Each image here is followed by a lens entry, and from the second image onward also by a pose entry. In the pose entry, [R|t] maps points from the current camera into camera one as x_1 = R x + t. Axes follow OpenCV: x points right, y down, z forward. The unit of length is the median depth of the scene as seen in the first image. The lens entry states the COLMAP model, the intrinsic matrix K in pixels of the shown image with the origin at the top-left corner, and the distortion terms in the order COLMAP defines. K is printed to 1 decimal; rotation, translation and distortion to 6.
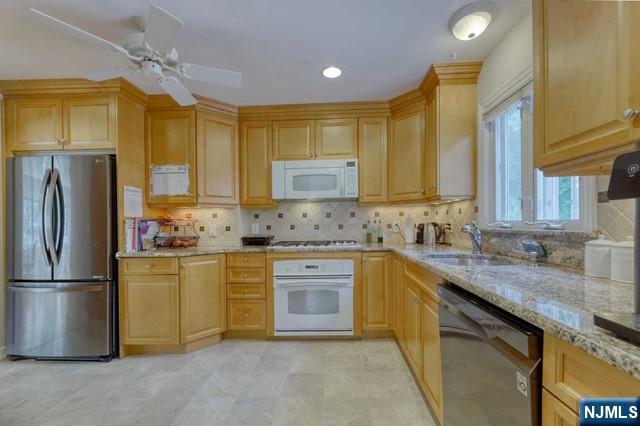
lens RADIAL K [[263.0, 0, 327.9], [0, 263.0, 225.0], [0, 0, 1]] dist [0.001369, 0.000065]
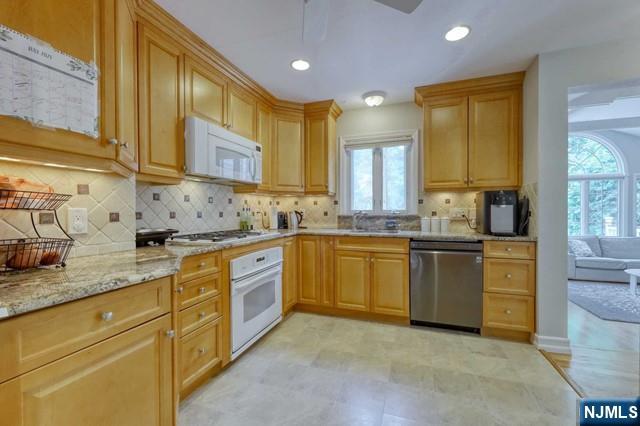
lens RADIAL K [[263.0, 0, 326.3], [0, 263.0, 215.9], [0, 0, 1]] dist [0.001369, 0.000065]
pose [[0.307367, -0.004541, 0.951580, -0.766759], [0.004968, 0.999983, 0.003168, 0.011599], [-0.951578, 0.003754, 0.307384, 0.479722]]
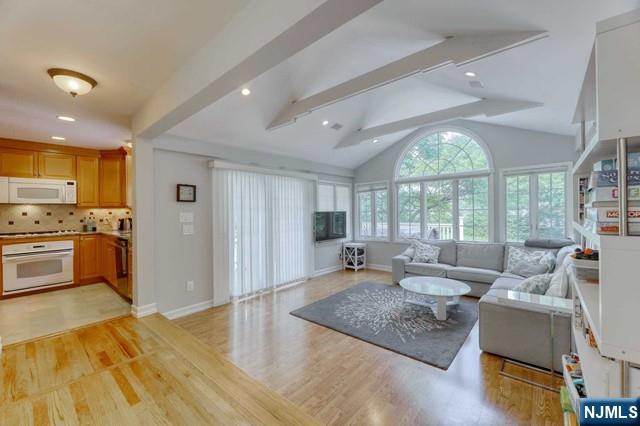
lens RADIAL K [[263.0, 0, 315.4], [0, 263.0, 212.6], [0, 0, 1]] dist [0.001369, 0.000065]
pose [[0.641693, 0.000201, 0.766962, -0.198480], [0.013699, 0.999837, -0.011724, -0.008387], [-0.766839, 0.018030, 0.641586, -1.261012]]
